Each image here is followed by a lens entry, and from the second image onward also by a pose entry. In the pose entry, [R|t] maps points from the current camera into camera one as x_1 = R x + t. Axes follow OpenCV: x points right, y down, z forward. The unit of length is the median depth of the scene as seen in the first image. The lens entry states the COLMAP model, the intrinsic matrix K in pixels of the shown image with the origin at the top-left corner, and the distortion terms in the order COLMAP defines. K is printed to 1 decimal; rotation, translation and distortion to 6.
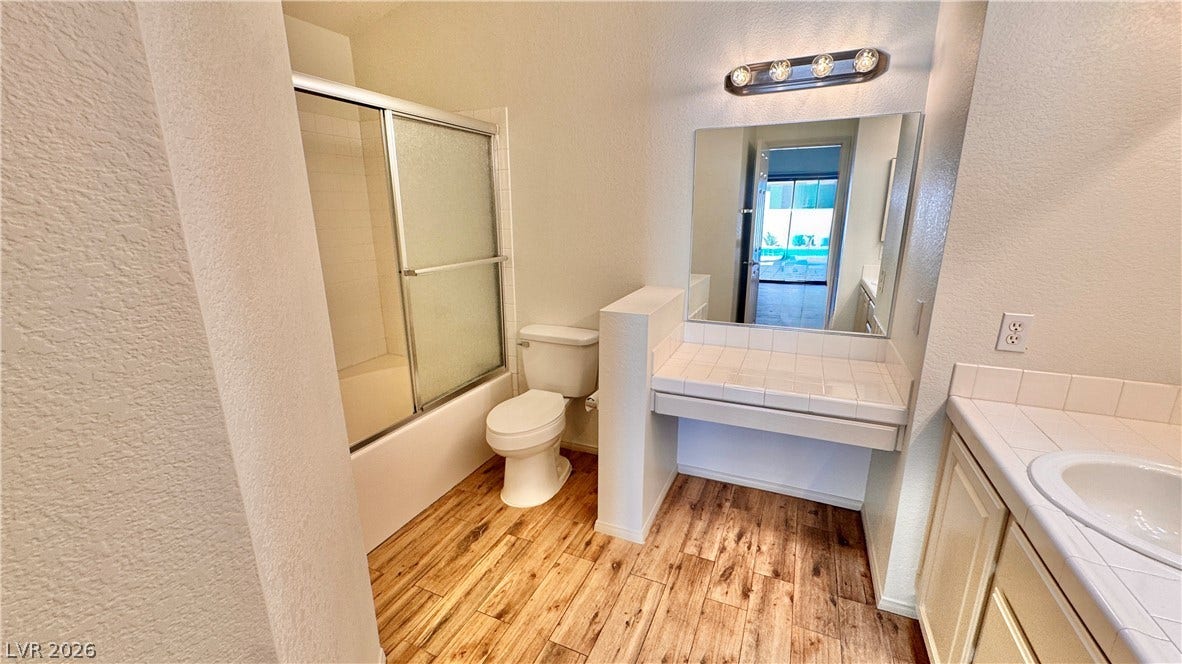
lens RADIAL K [[476.2, 0, 592.3], [0, 476.2, 333.1], [0, 0, 1]] dist [0.017677, 0.000447]
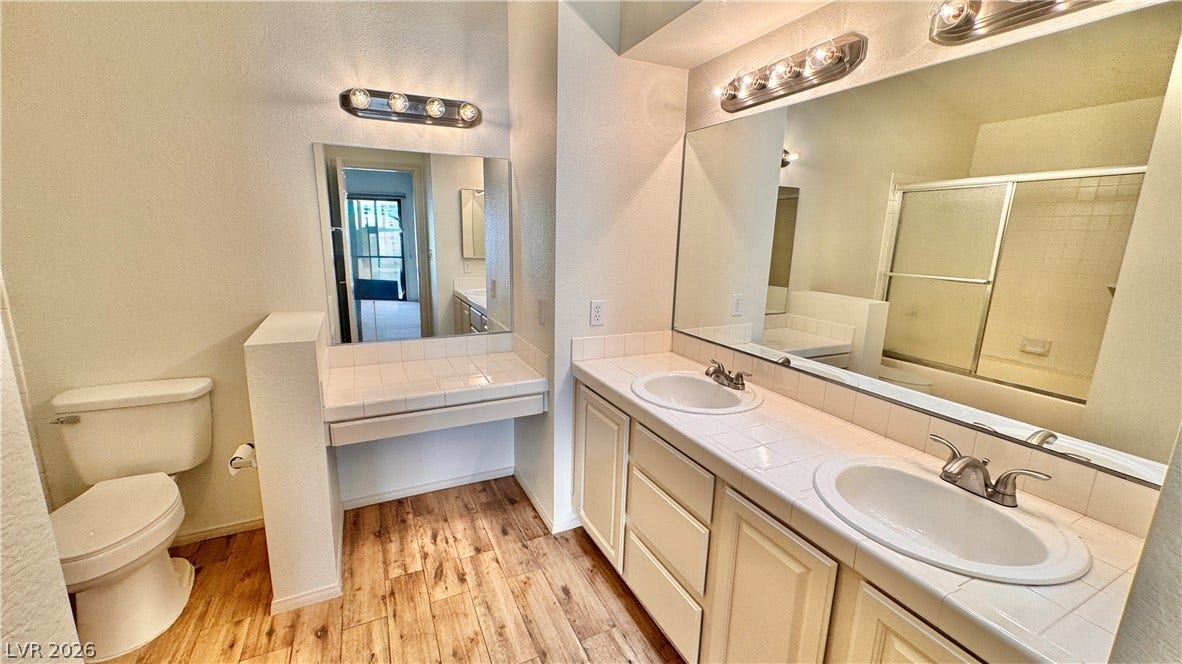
lens RADIAL K [[476.2, 0, 585.8], [0, 476.2, 335.0], [0, 0, 1]] dist [0.017677, 0.000447]
pose [[0.653815, -0.142823, 0.743053, -0.201390], [0.169088, 0.984768, 0.040502, 0.000745], [-0.737519, 0.099160, 0.668006, 0.009680]]
